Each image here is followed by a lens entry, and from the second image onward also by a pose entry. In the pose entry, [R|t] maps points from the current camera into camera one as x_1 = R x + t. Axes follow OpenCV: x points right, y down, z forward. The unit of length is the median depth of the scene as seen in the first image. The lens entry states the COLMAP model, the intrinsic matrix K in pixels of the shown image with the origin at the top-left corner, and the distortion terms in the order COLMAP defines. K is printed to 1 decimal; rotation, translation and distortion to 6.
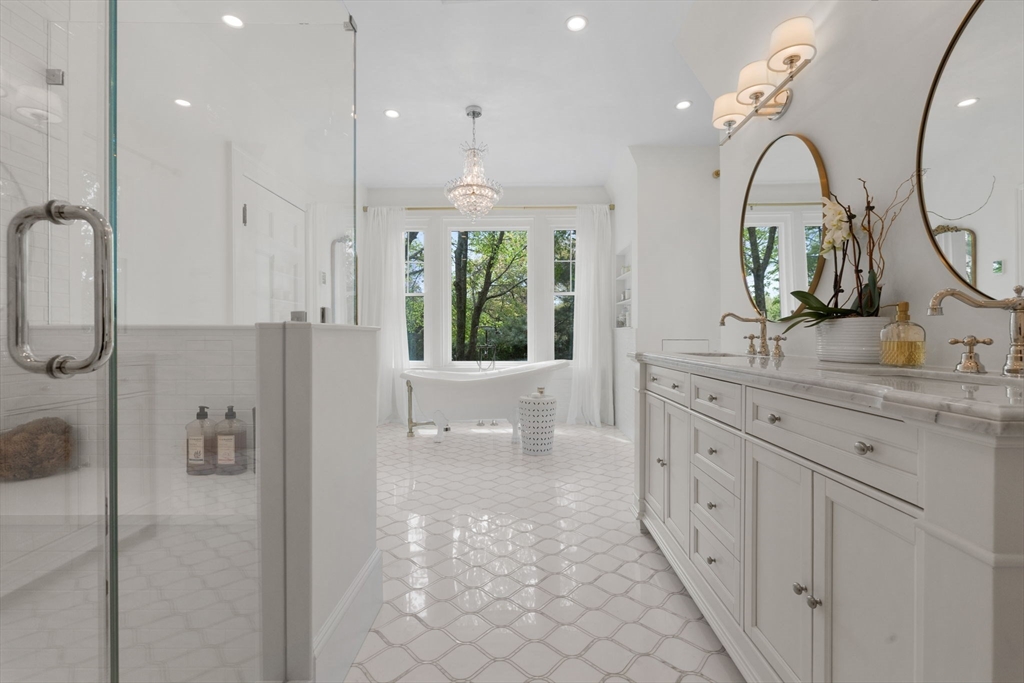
lens RADIAL K [[444.7, 0, 515.6], [0, 444.7, 337.7], [0, 0, 1]] dist [0.002466, -0.000016]
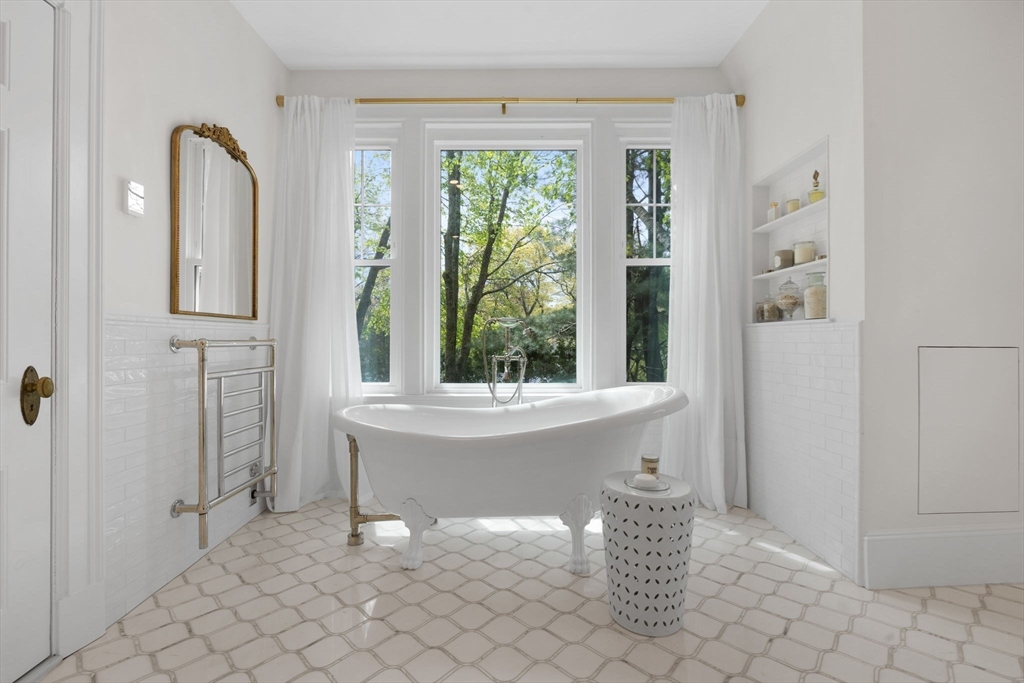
lens RADIAL K [[444.7, 0, 508.7], [0, 444.7, 340.2], [0, 0, 1]] dist [0.002466, -0.000016]
pose [[0.999941, 0.004176, 0.010023, -0.026039], [-0.004126, 0.999979, -0.005000, 0.000746], [-0.010044, 0.004958, 0.999937, 0.180114]]
